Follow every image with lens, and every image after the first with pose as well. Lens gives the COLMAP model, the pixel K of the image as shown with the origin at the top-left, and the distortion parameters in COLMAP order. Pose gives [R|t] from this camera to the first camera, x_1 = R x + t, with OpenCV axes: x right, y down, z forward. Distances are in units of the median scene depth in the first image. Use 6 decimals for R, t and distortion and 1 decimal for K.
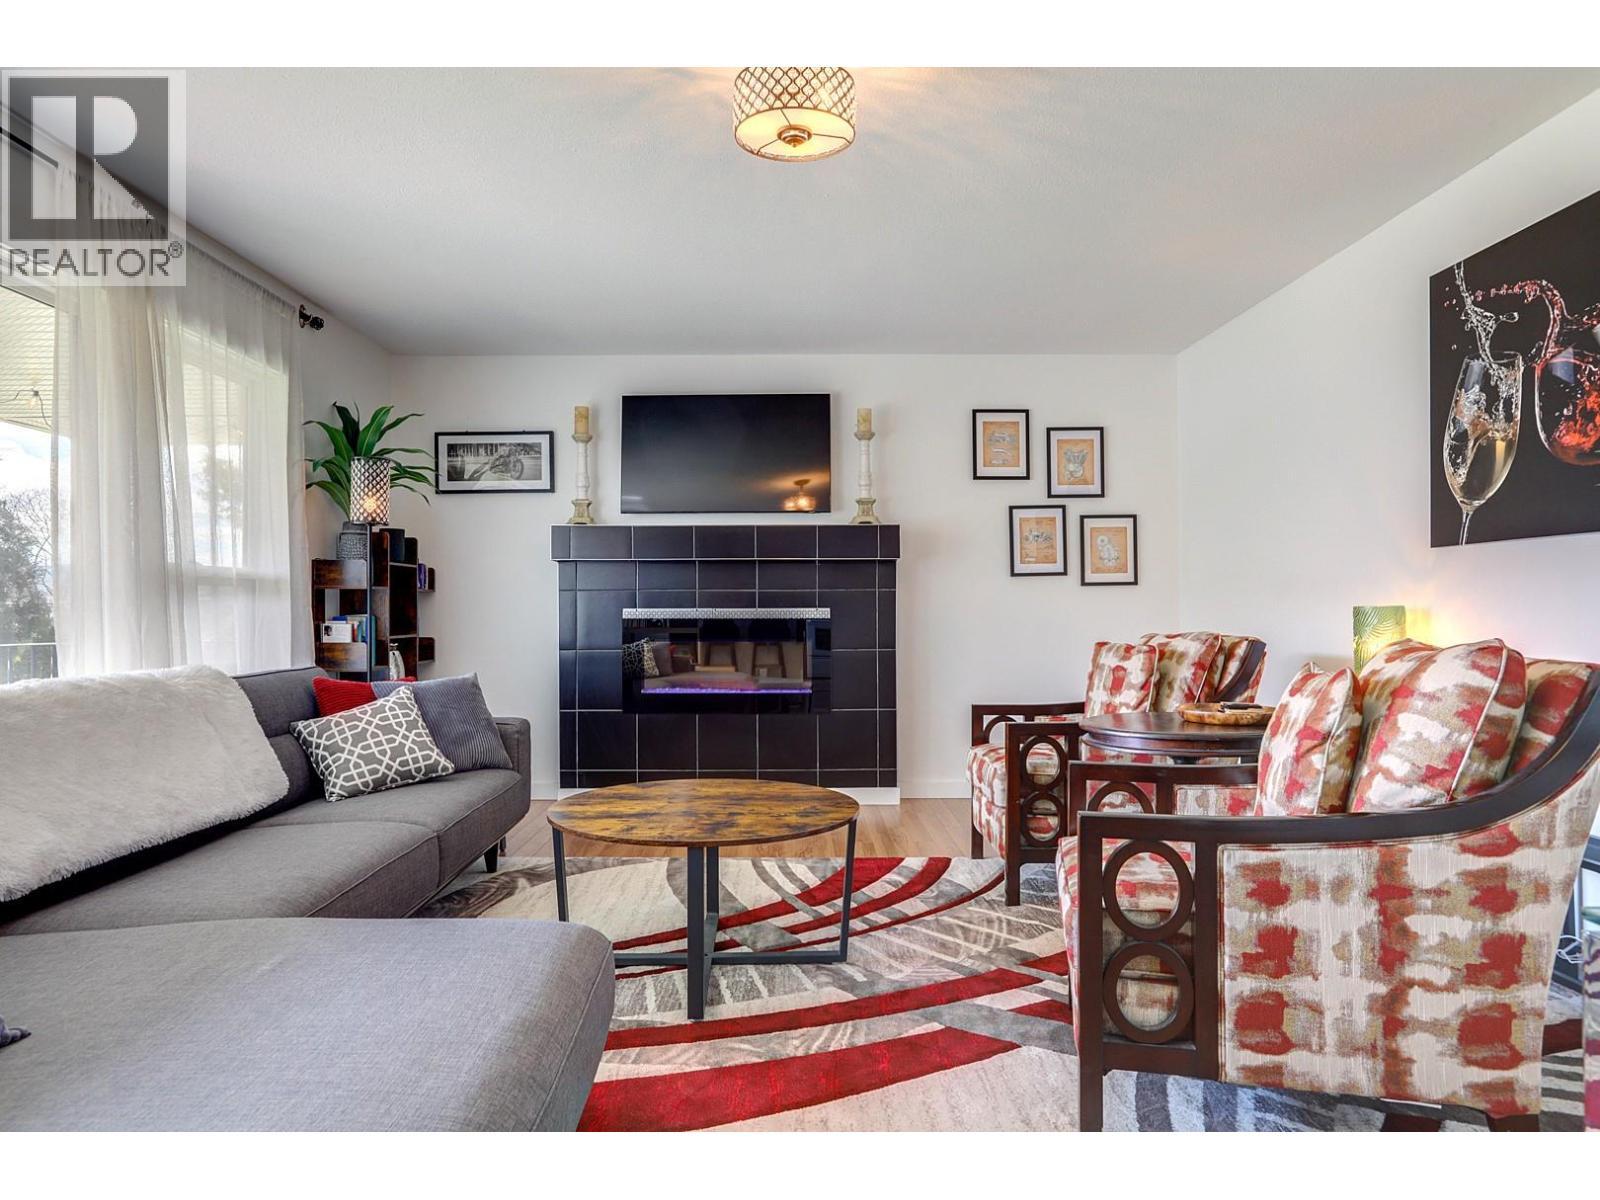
lens RADIAL K [[984.2, 0, 797.9], [0, 984.2, 597.9], [0, 0, 1]] dist [-0.022419, 0.028565]
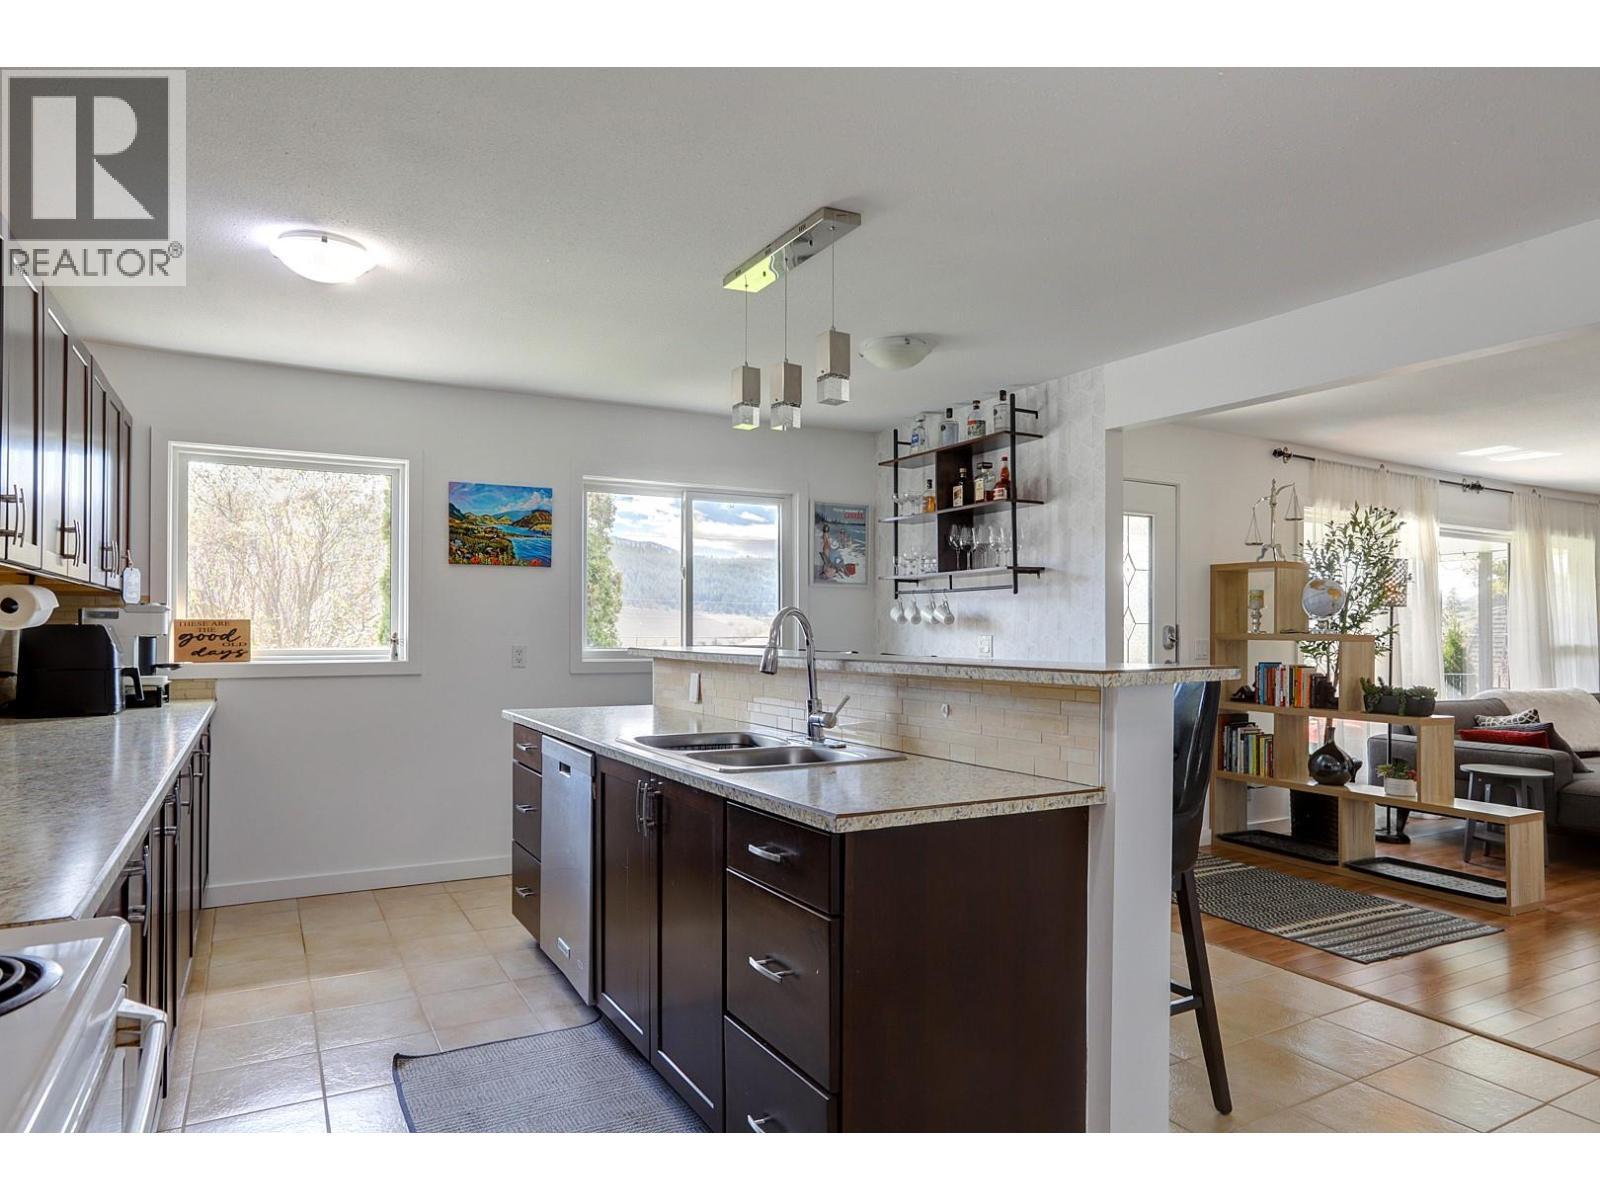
lens RADIAL K [[984.2, 0, 789.3], [0, 984.2, 613.8], [0, 0, 1]] dist [-0.022419, 0.028565]
pose [[0.481348, -0.012585, -0.876439, 0.512478], [0.001906, 0.999910, -0.013311, -0.074917], [0.876527, 0.004737, 0.481329, -1.643144]]
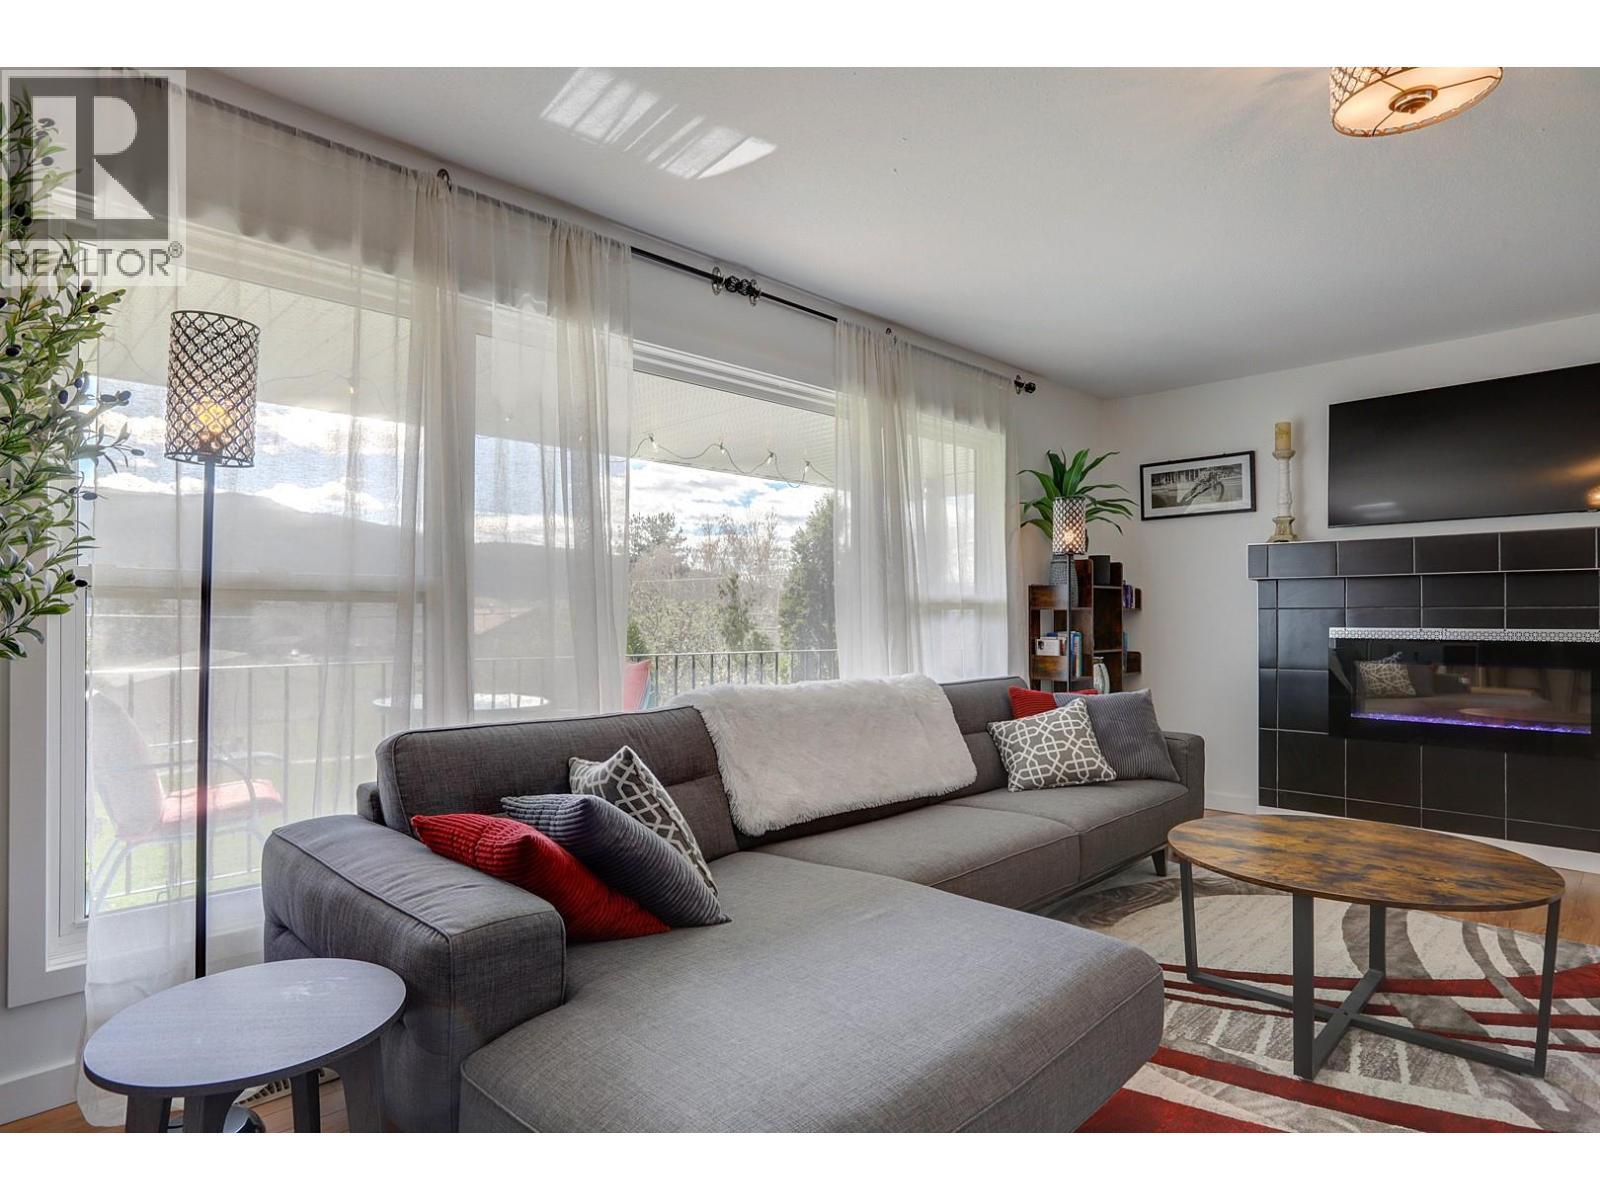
lens RADIAL K [[898.1, 0, 807.8], [0, 898.1, 611.4], [0, 0, 1]] dist [-0.027454, 0.022799]
pose [[0.704710, -0.002183, -0.709493, 0.122162], [0.007699, 0.999960, 0.004571, -0.019447], [0.709454, -0.008683, 0.704698, 0.043687]]
